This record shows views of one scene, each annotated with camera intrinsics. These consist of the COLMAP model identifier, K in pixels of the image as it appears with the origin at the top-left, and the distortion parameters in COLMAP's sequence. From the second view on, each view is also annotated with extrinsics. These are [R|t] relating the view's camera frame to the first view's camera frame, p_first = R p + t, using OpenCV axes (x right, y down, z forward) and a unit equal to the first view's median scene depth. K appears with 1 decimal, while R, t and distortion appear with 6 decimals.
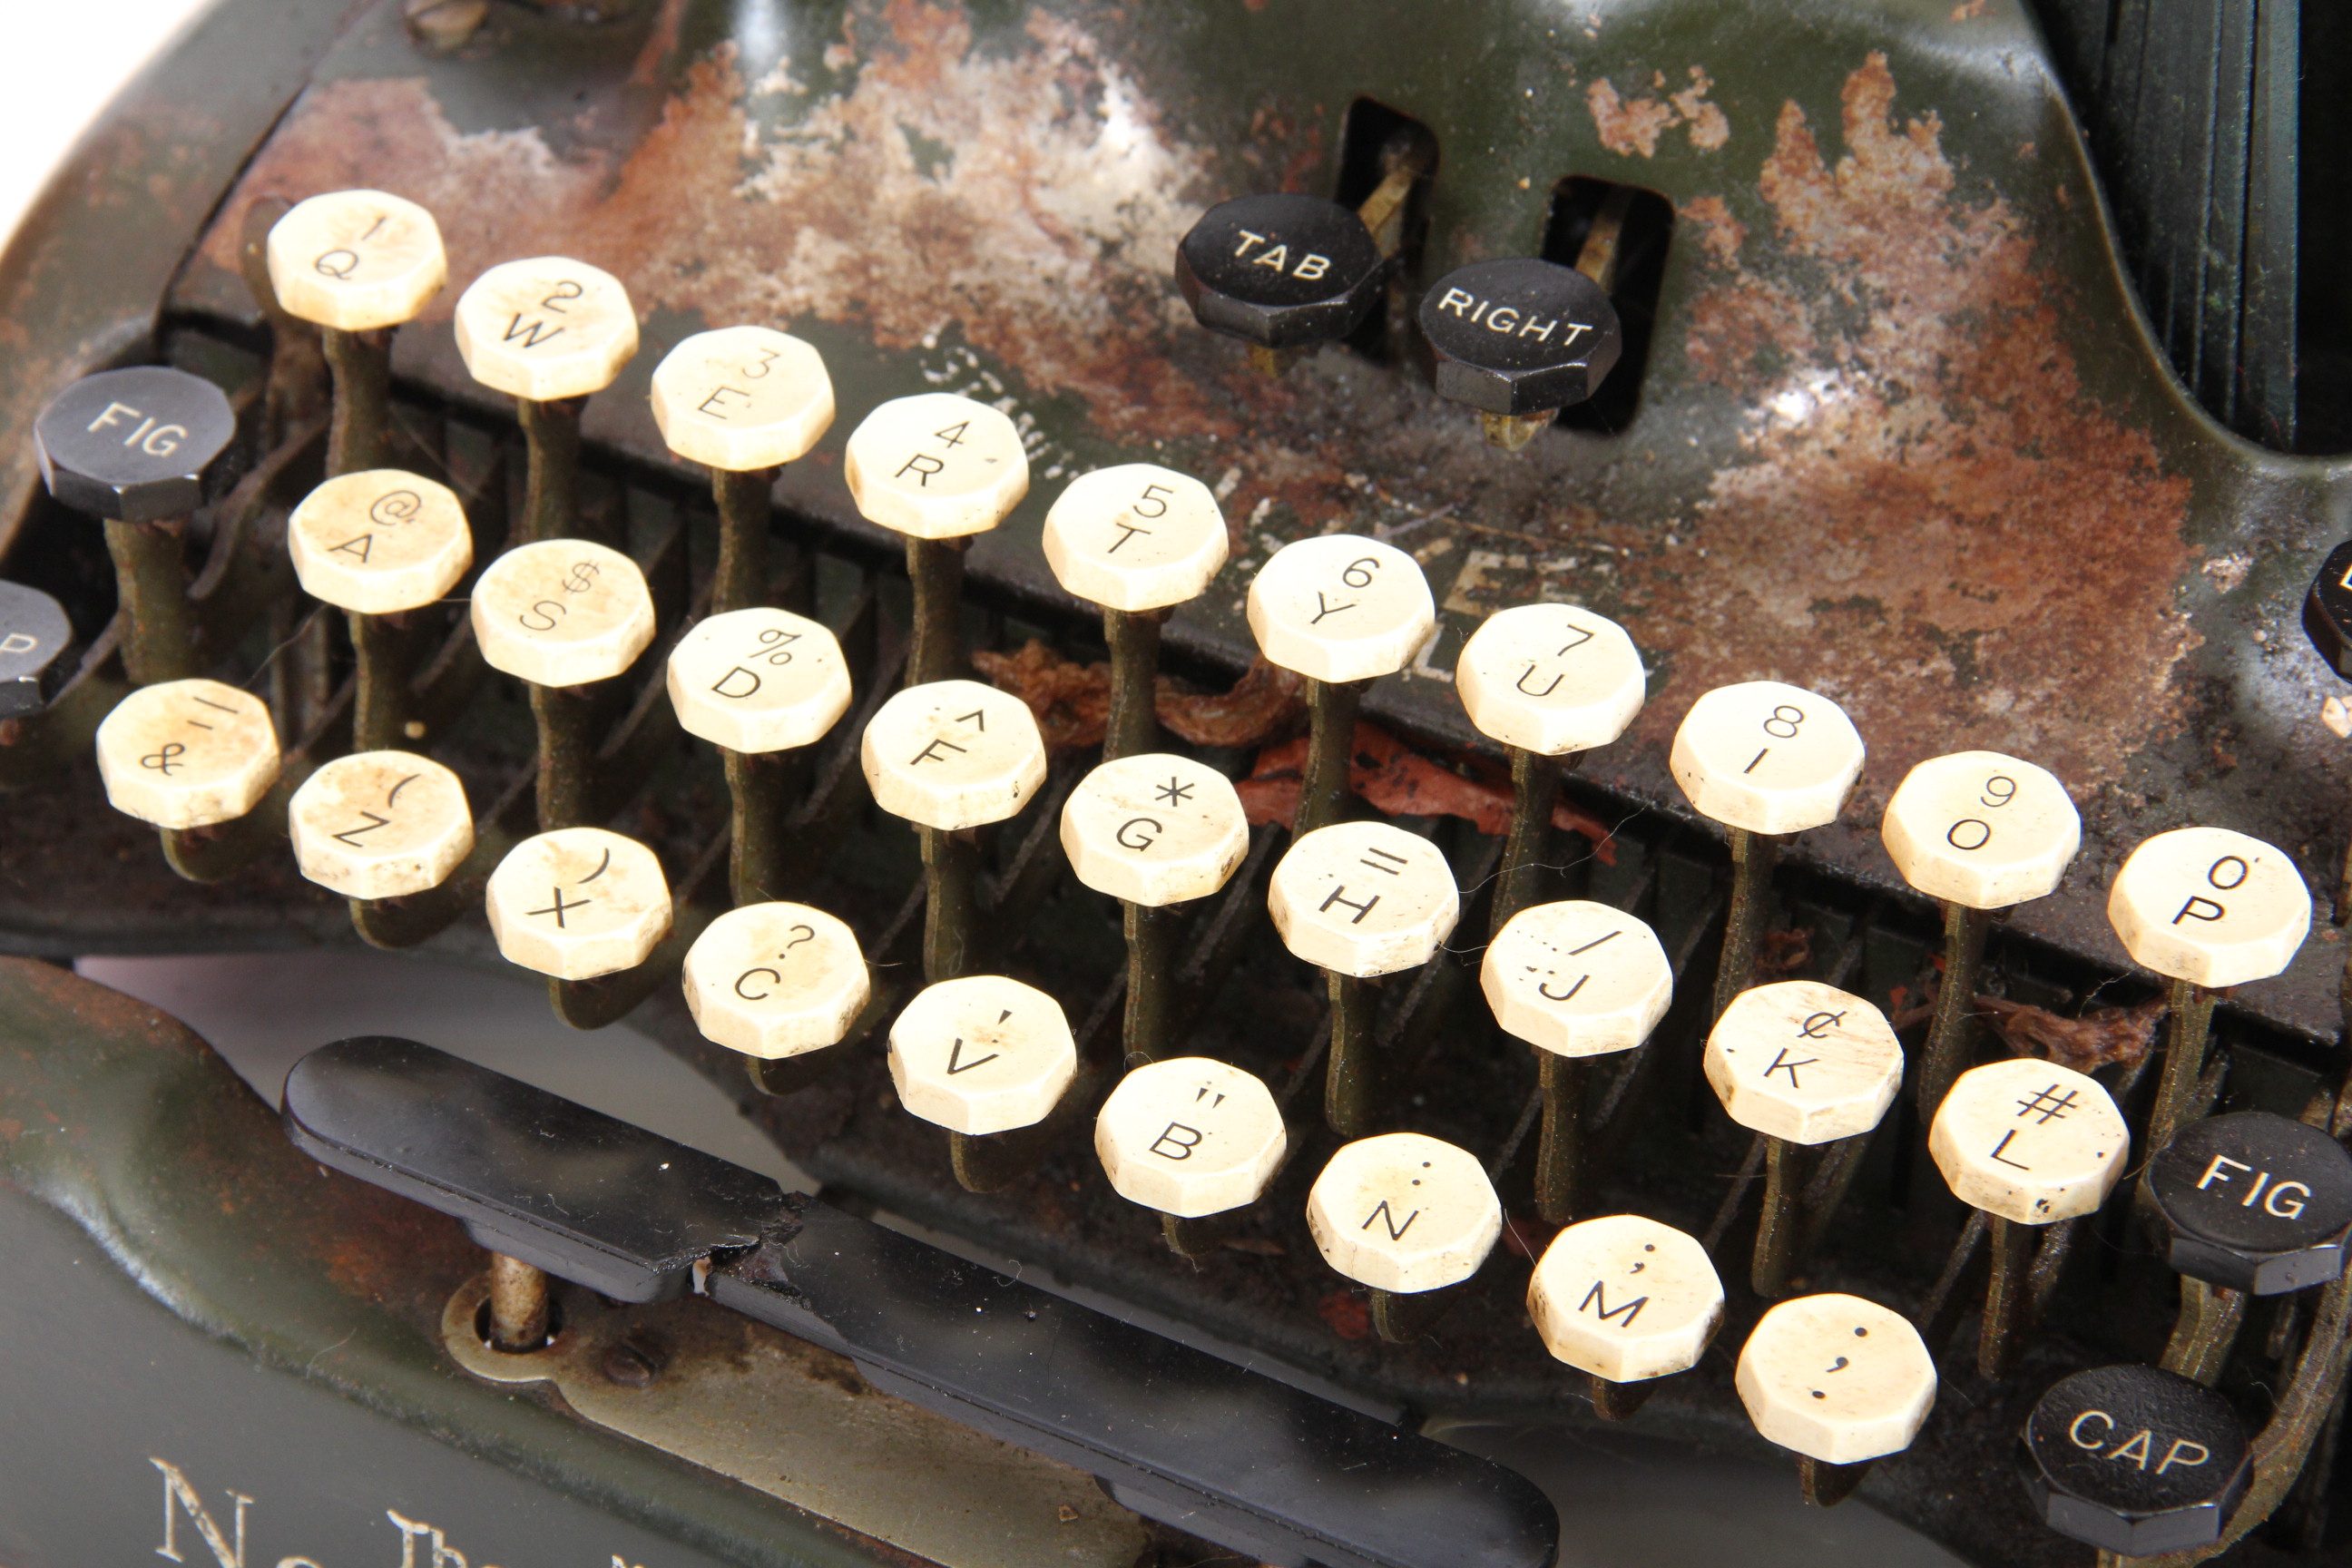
lens RADIAL K [[7352.9, 0, 1176.0], [0, 7352.9, 784.0], [0, 0, 1]] dist [0.407111, -0.771011]
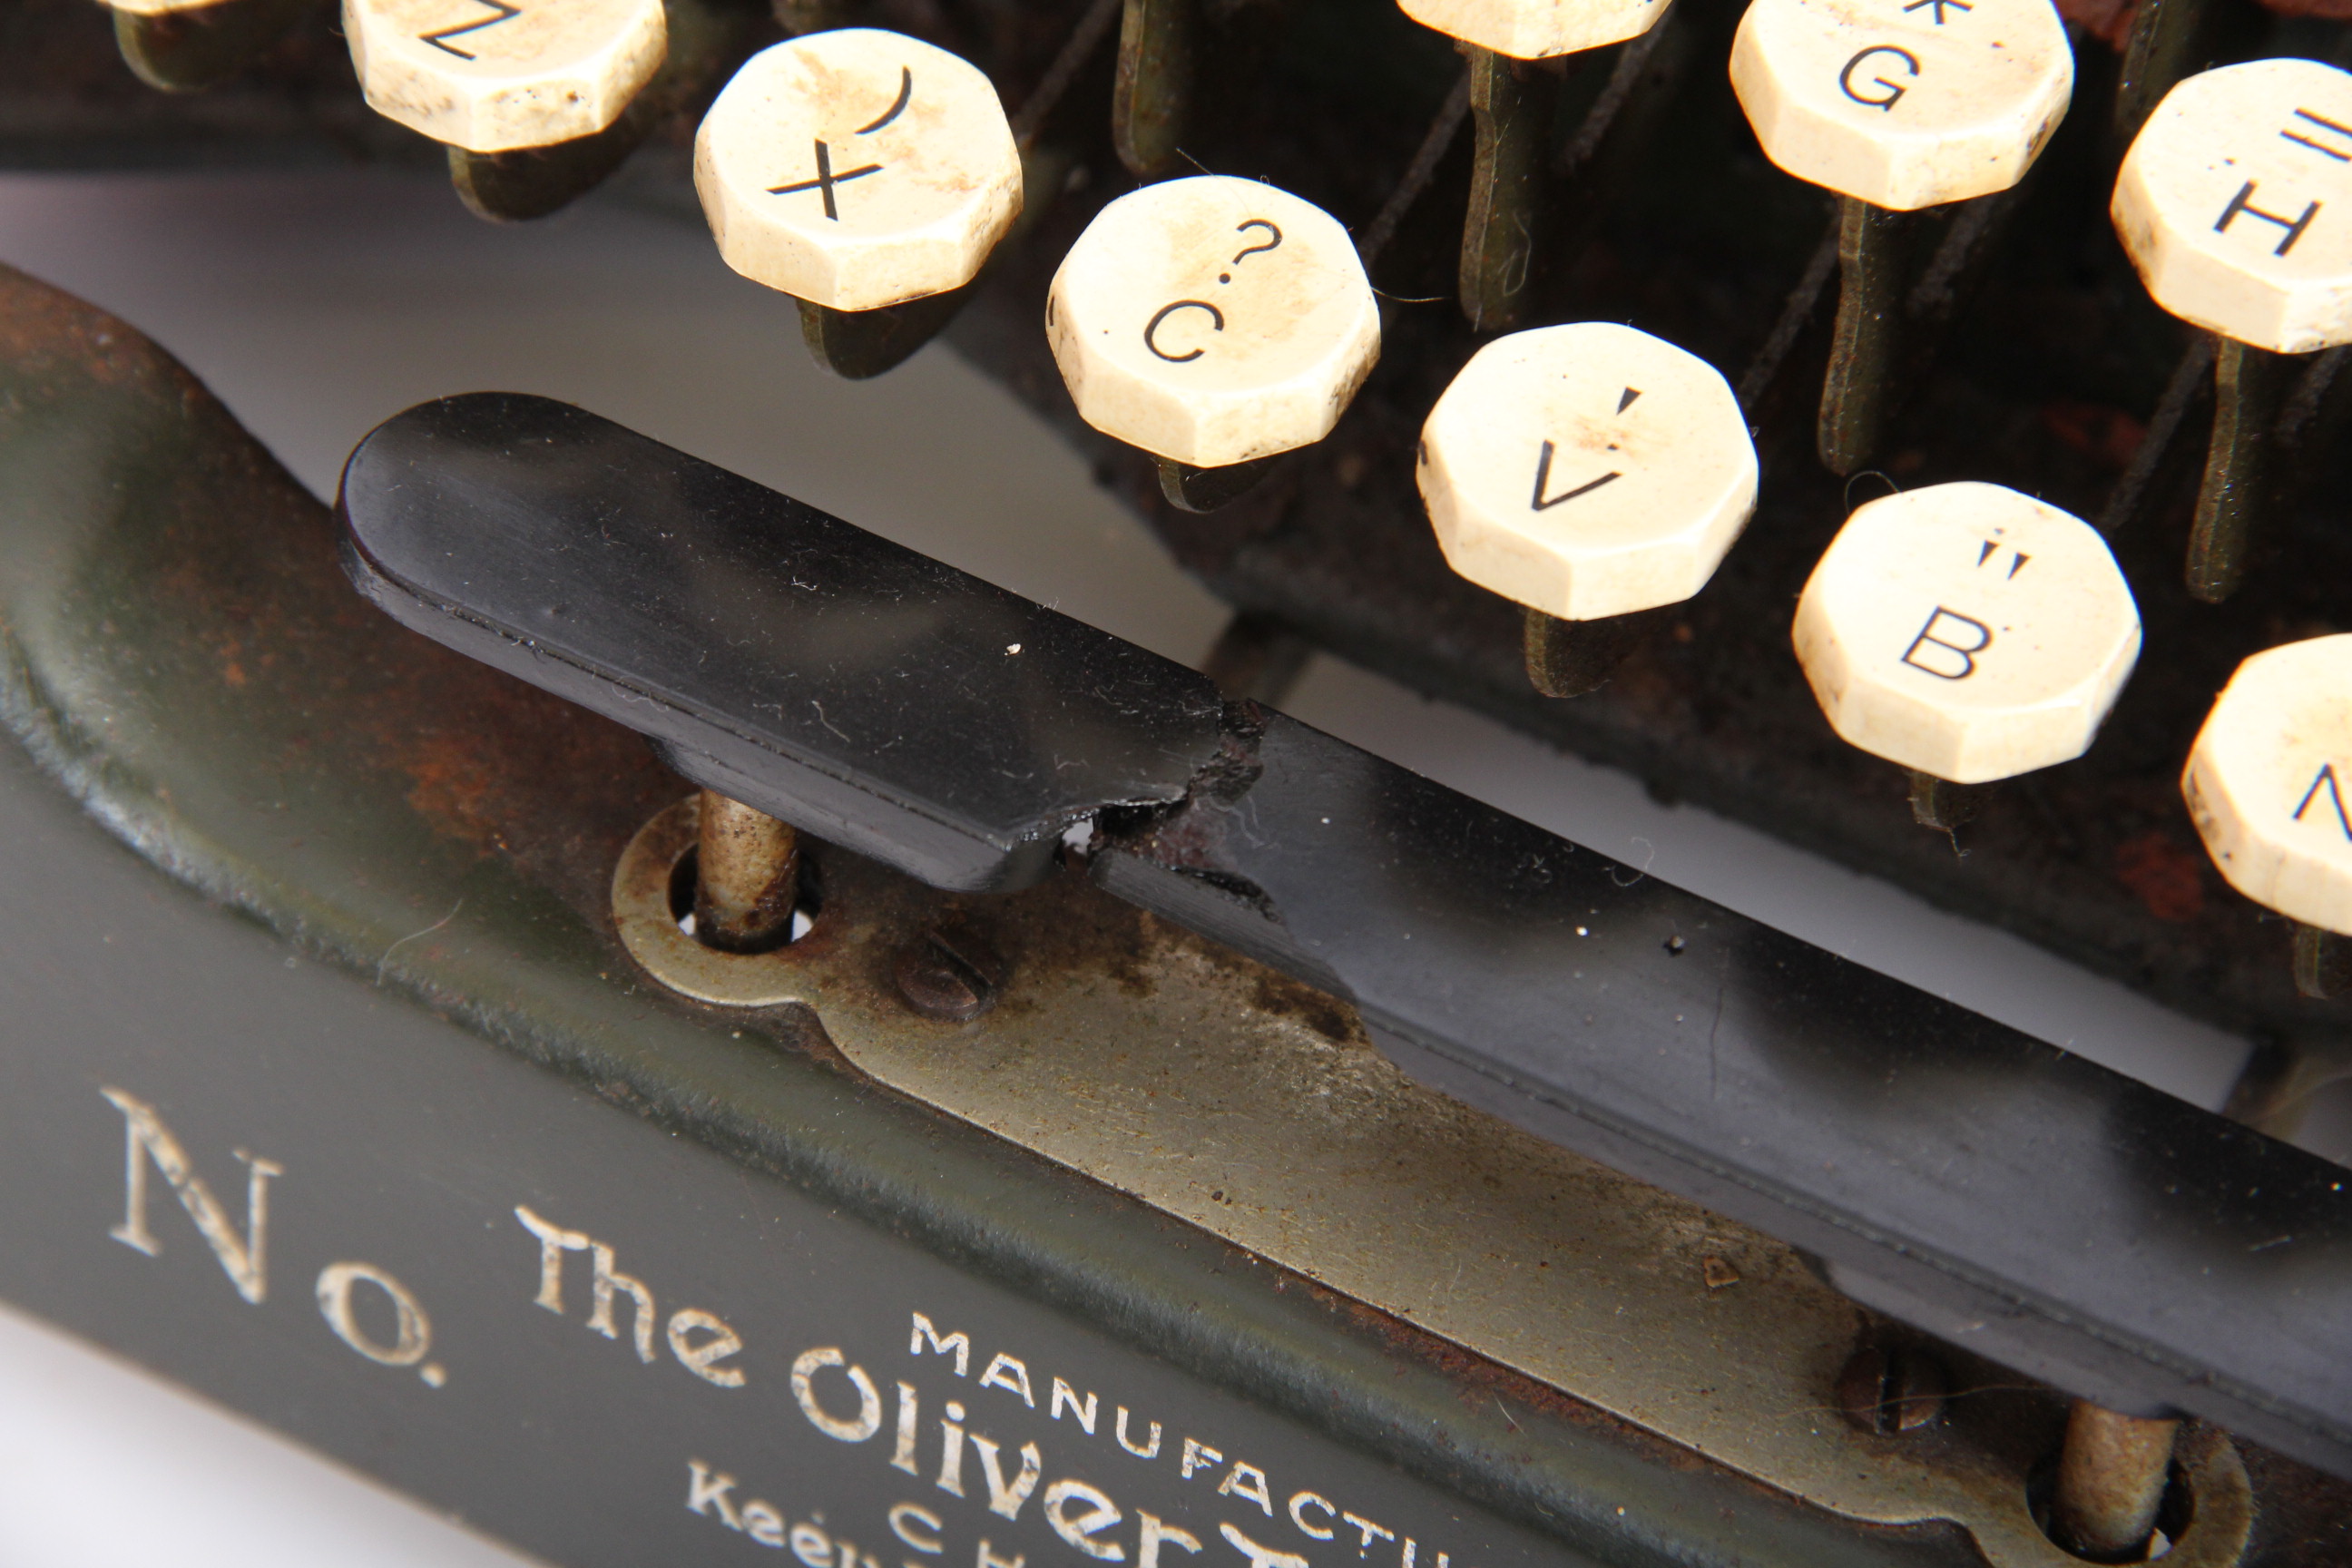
lens RADIAL K [[9339.9, 0, 1176.0], [0, 9339.9, 784.0], [0, 0, 1]] dist [0.147177, 1.090542]
pose [[0.999876, 0.015571, -0.002365, -0.054410], [-0.015069, 0.989494, 0.143789, -0.040282], [0.004579, -0.143736, 0.989605, 0.288501]]
